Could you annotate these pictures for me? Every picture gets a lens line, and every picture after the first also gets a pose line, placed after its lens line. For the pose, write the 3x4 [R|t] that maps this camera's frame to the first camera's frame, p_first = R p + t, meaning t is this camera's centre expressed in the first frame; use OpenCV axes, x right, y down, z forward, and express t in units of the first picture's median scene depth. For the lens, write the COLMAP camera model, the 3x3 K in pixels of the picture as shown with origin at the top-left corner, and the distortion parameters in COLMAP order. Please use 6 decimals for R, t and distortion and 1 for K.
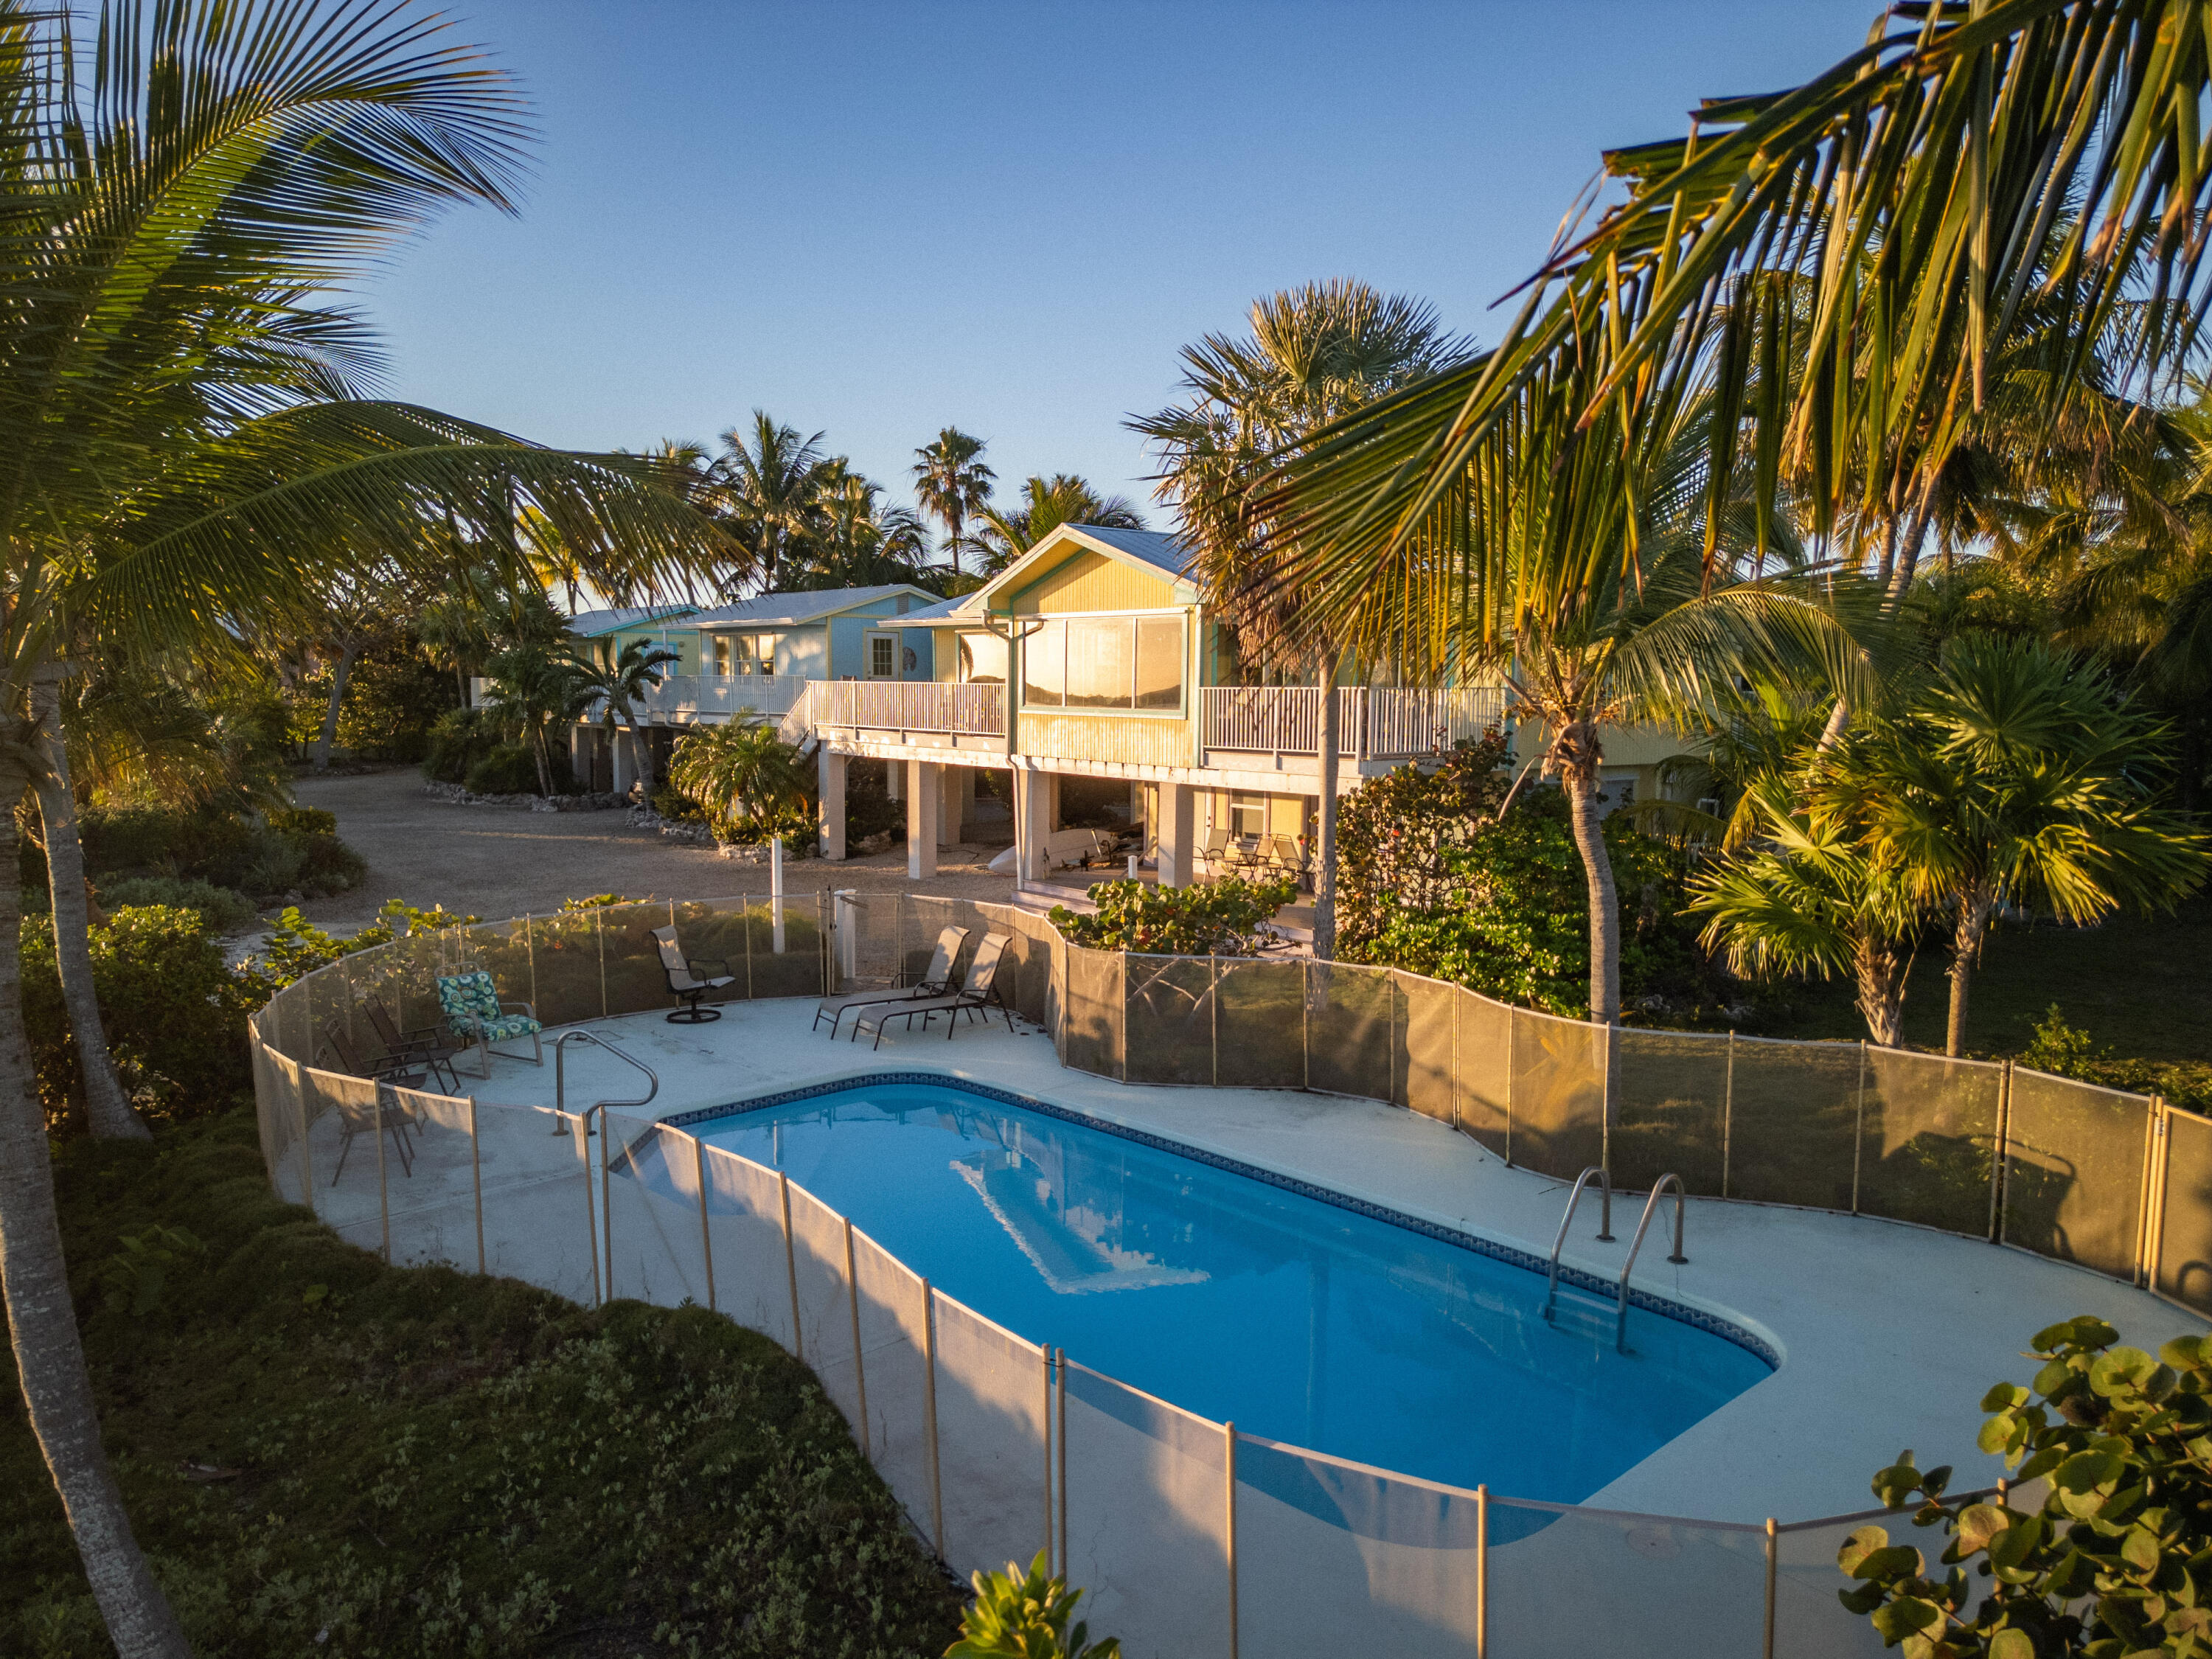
lens RADIAL K [[1559.7, 0, 1111.0], [0, 1559.7, 836.6], [0, 0, 1]] dist [0.049190, -0.036006]
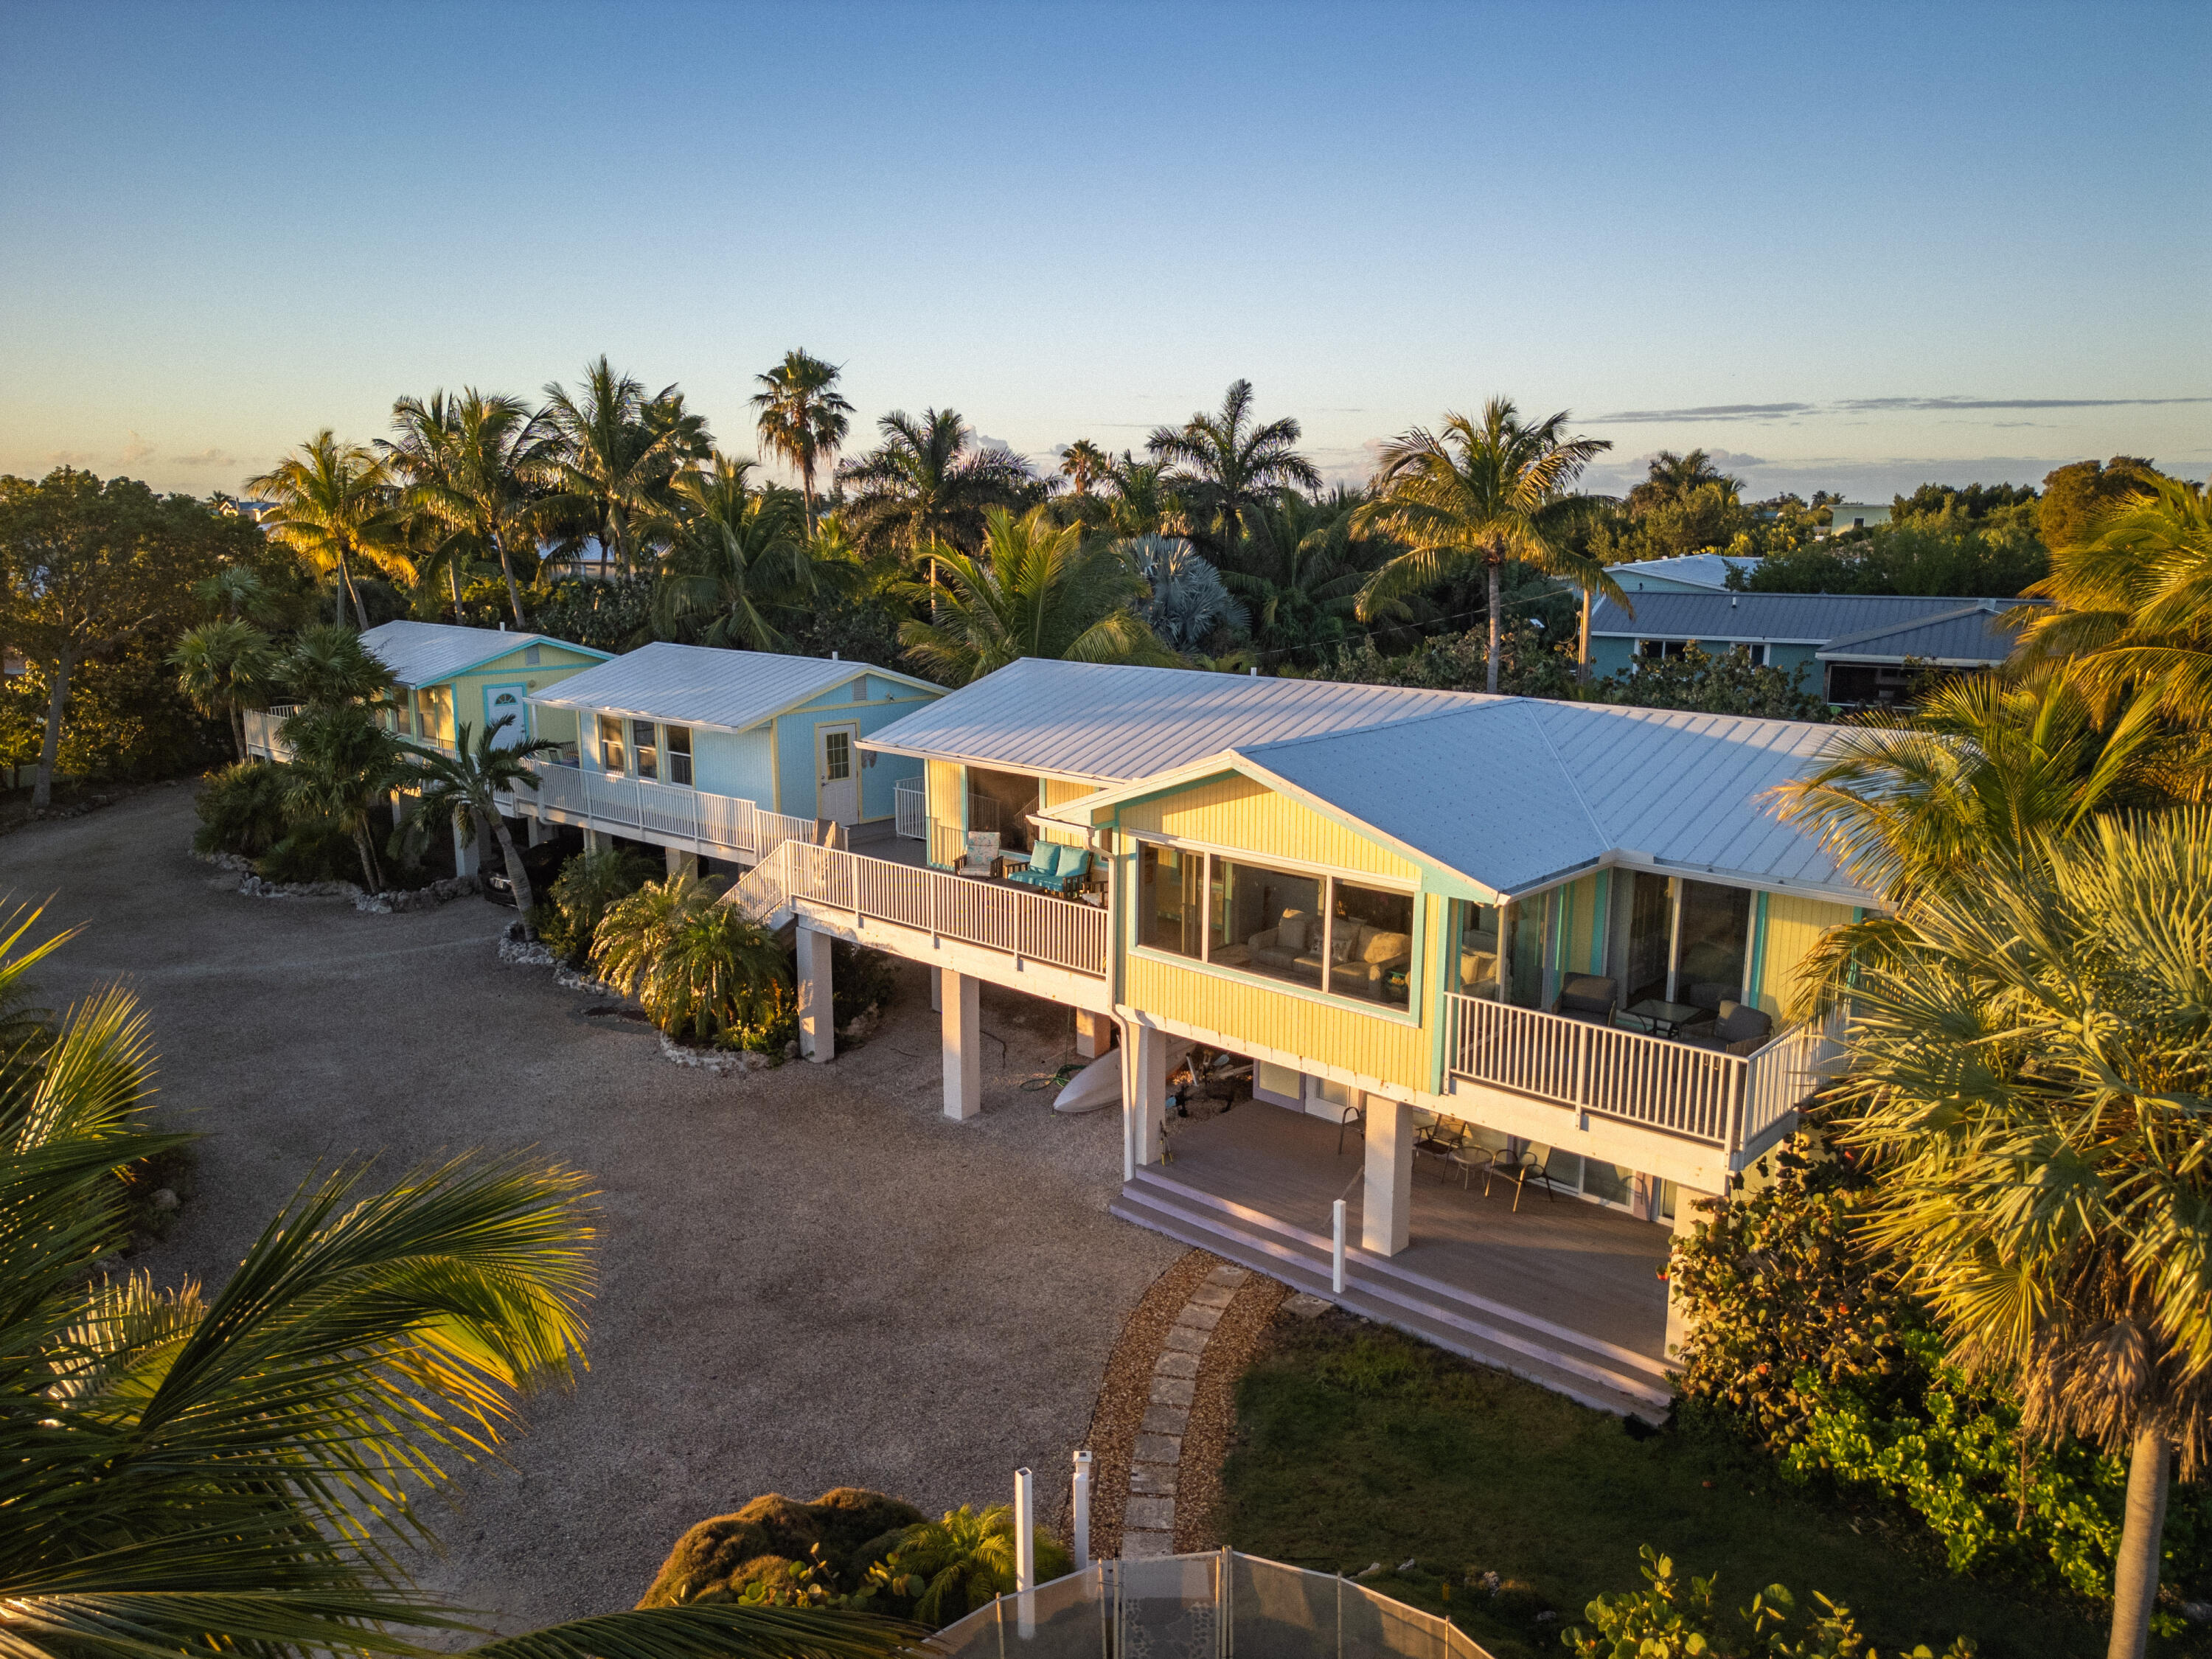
lens RADIAL K [[1559.7, 0, 1111.0], [0, 1559.7, 836.6], [0, 0, 1]] dist [0.049190, -0.036006]
pose [[0.988120, -0.032997, 0.150100, -0.347184], [0.017021, 0.994167, 0.106502, -0.419775], [-0.152738, -0.102682, 0.982918, 0.508930]]
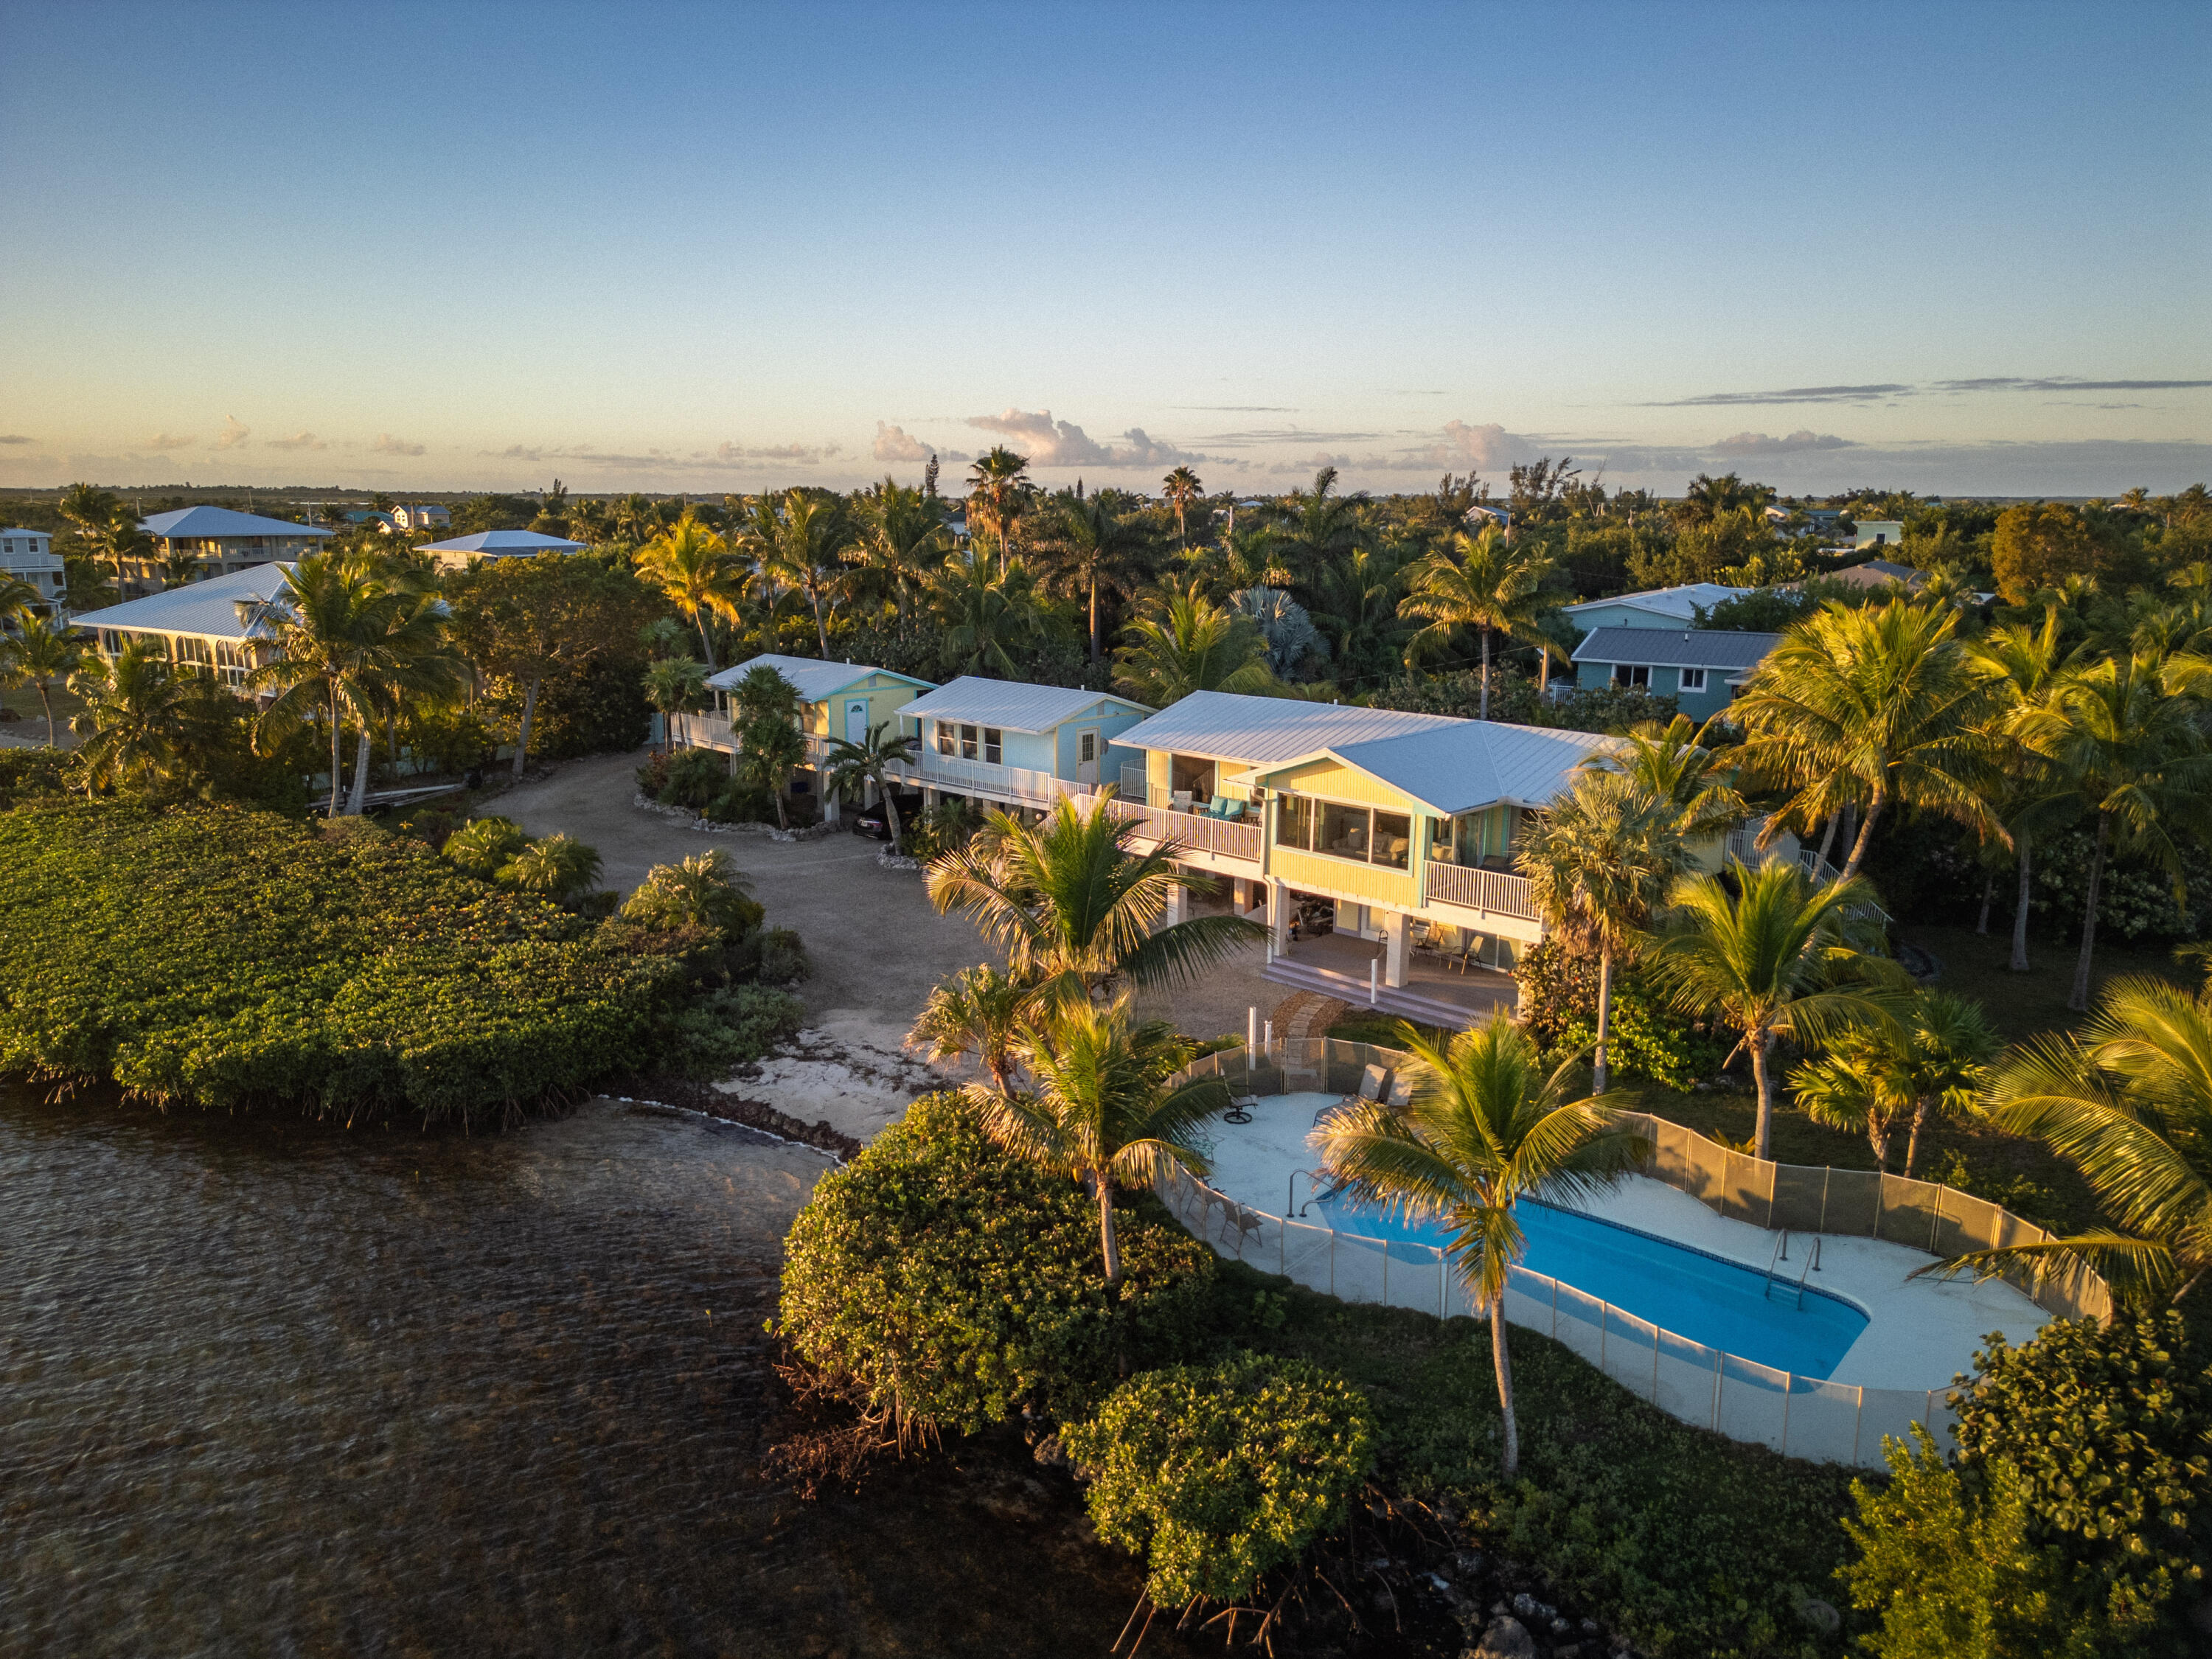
lens RADIAL K [[1550.2, 0, 1110.7], [0, 1550.2, 864.7], [0, 0, 1]] dist [0.057173, -0.054749]
pose [[0.994238, -0.025560, 0.104104, -0.721270], [0.011492, 0.990975, 0.133556, -0.518297], [-0.106579, -0.131590, 0.985558, -0.912186]]
